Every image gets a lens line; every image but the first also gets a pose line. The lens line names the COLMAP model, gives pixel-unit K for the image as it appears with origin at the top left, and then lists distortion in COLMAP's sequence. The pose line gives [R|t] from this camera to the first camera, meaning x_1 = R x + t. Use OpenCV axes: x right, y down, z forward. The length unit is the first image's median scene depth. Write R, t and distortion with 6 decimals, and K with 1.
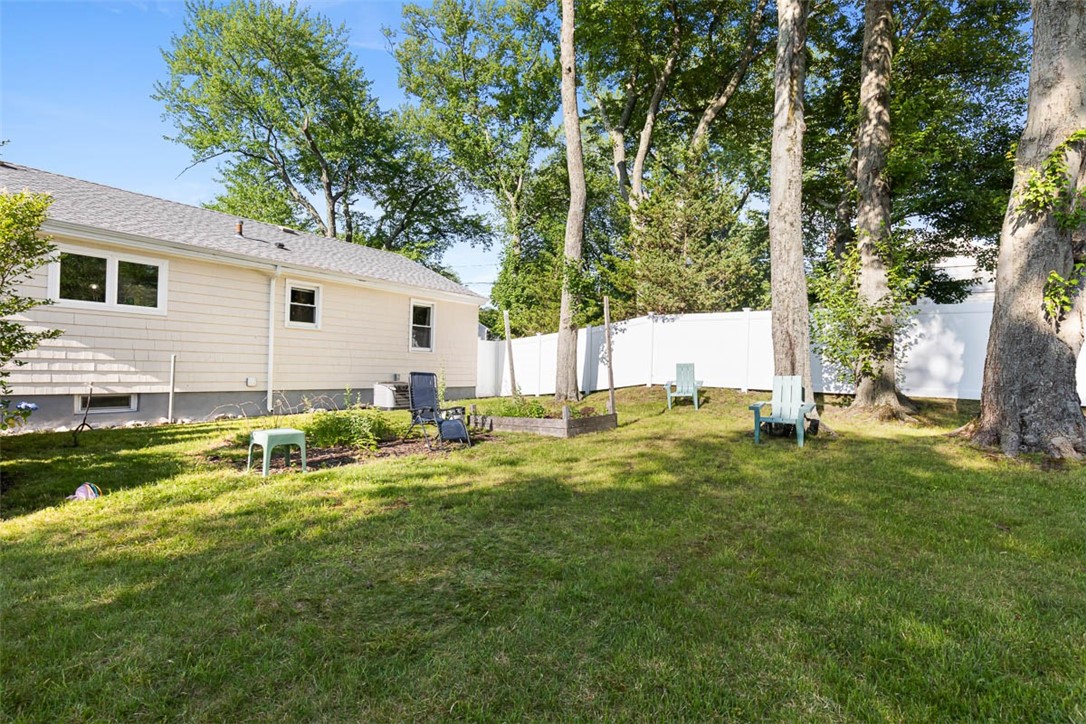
lens RADIAL K [[499.8, 0, 544.2], [0, 499.8, 375.6], [0, 0, 1]] dist [0.012736, 0.000309]
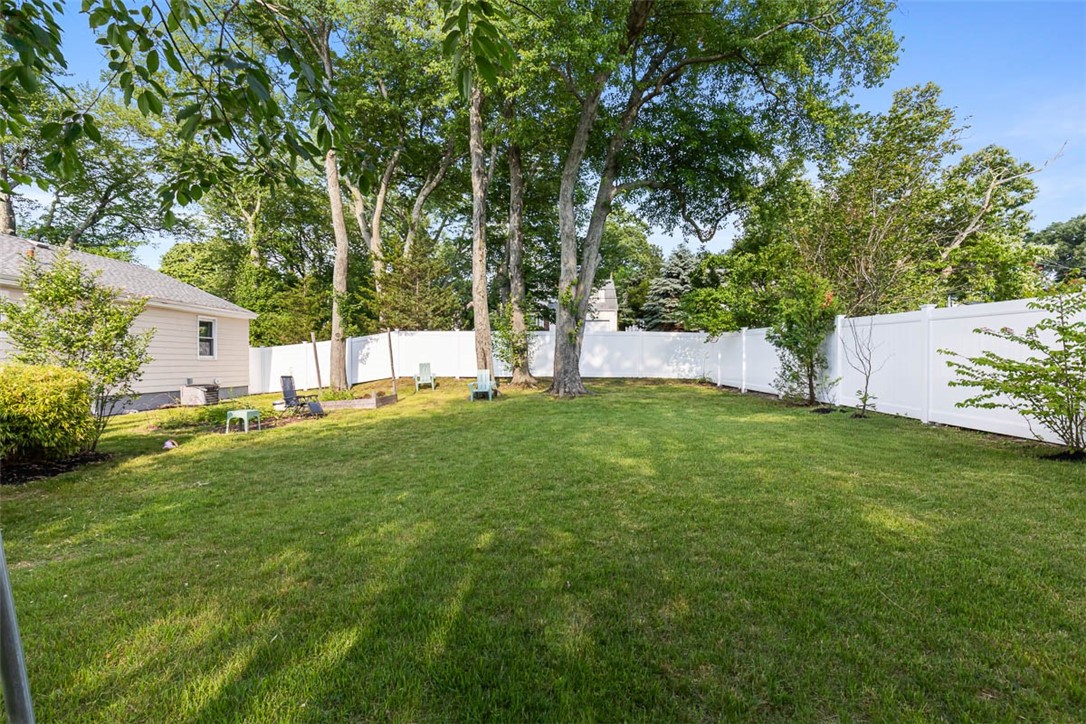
lens RADIAL K [[494.6, 0, 543.0], [0, 494.6, 362.0], [0, 0, 1]] dist [0.003498, 0.000482]
pose [[0.826115, -0.029665, 0.562720, -0.304089], [0.035650, 0.999364, 0.000346, -0.014621], [-0.562372, 0.019776, 0.826648, -0.546638]]
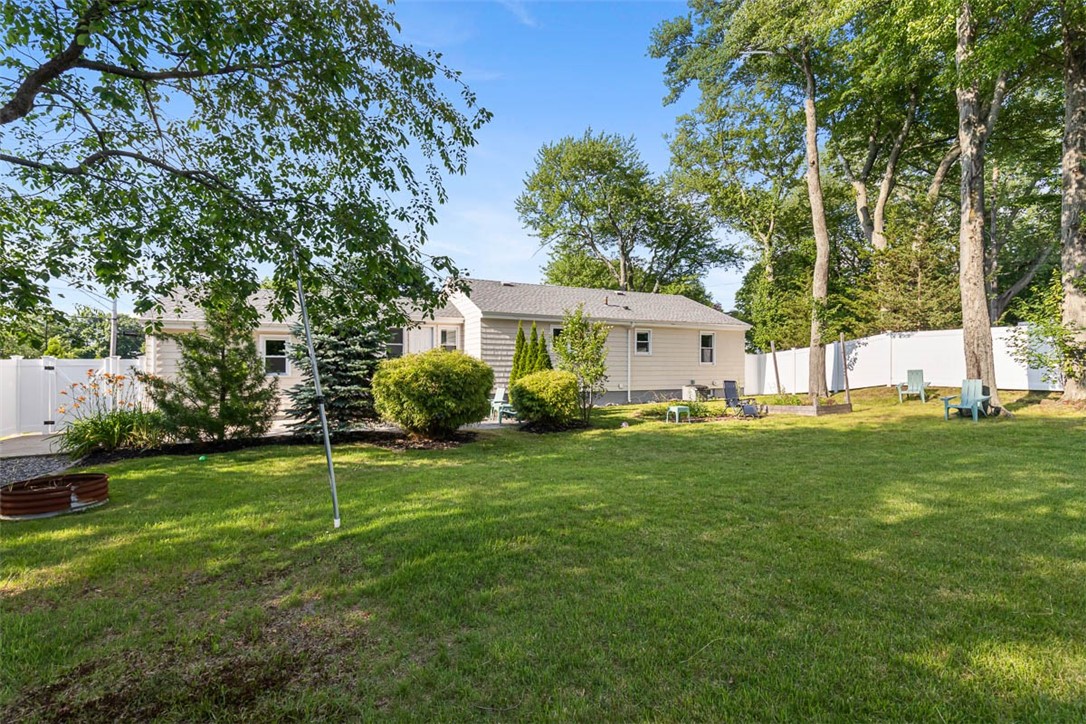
lens RADIAL K [[485.7, 0, 540.8], [0, 485.7, 368.9], [0, 0, 1]] dist [0.000850, -0.000511]
pose [[0.886154, -0.025494, -0.462688, -0.013156], [0.017130, 0.999605, -0.022269, -0.014554], [0.463074, 0.011808, 0.886241, -0.659324]]
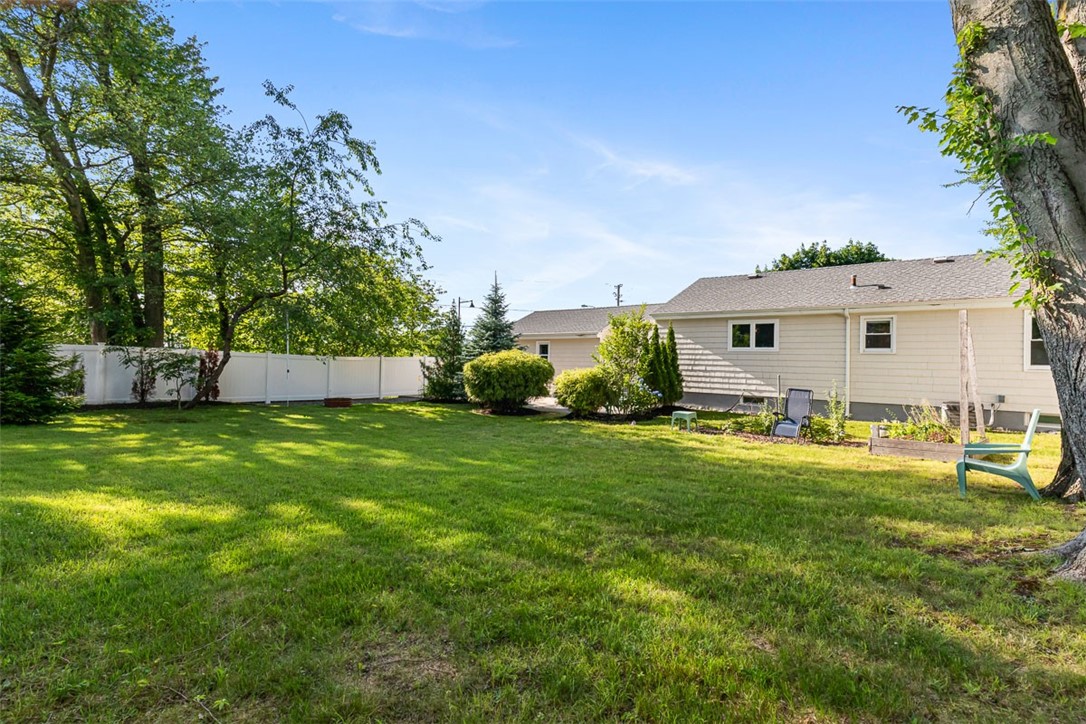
lens RADIAL K [[494.6, 0, 543.0], [0, 494.6, 362.0], [0, 0, 1]] dist [0.003498, 0.000482]
pose [[-0.075575, -0.026238, -0.996795, 0.773969], [-0.042488, 0.998831, -0.023070, -0.010677], [0.996235, 0.040608, -0.076601, 0.278332]]
